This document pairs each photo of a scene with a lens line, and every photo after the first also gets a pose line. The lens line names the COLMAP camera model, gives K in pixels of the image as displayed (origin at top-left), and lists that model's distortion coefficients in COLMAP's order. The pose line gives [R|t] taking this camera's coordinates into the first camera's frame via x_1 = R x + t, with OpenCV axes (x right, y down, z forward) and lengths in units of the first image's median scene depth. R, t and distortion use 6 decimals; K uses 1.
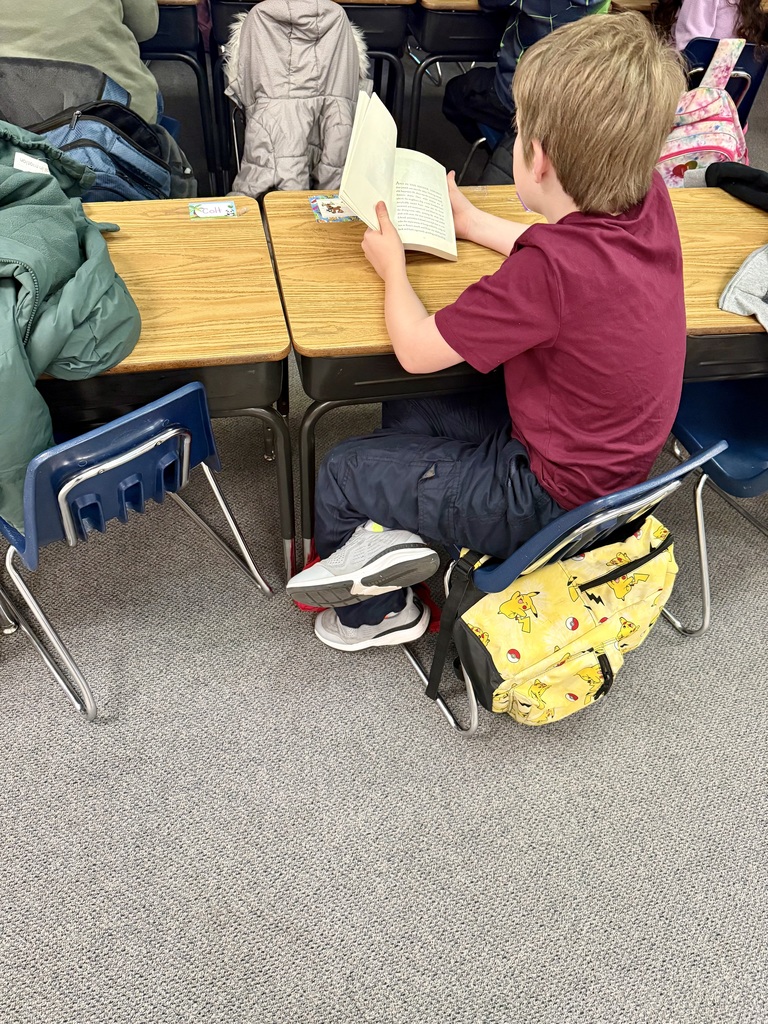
lens RADIAL K [[727.7, 0, 387.6], [0, 727.7, 509.7], [0, 0, 1]] dist [0.012127, -0.007353]
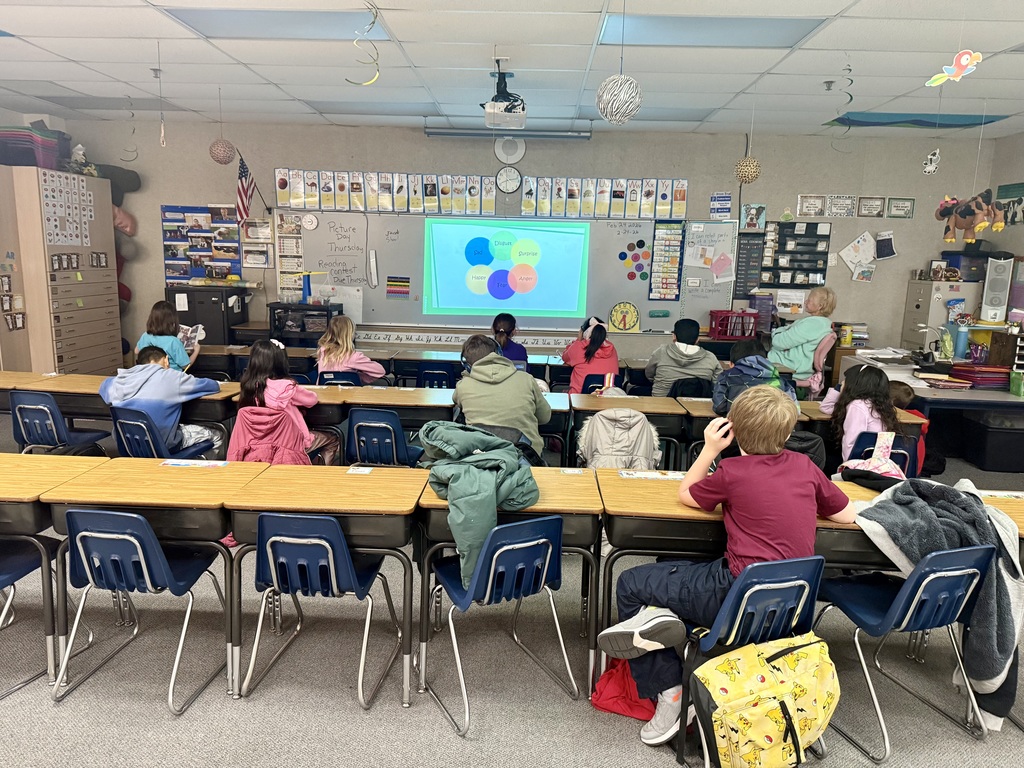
lens RADIAL K [[727.7, 0, 511.5], [0, 727.7, 380.3], [0, 0, 1]] dist [0.012127, -0.007353]
pose [[0.967558, -0.011320, -0.252395, 0.128794], [-0.158571, 0.750516, -0.641546, 0.789997], [0.196689, 0.660755, 0.724373, -0.751100]]
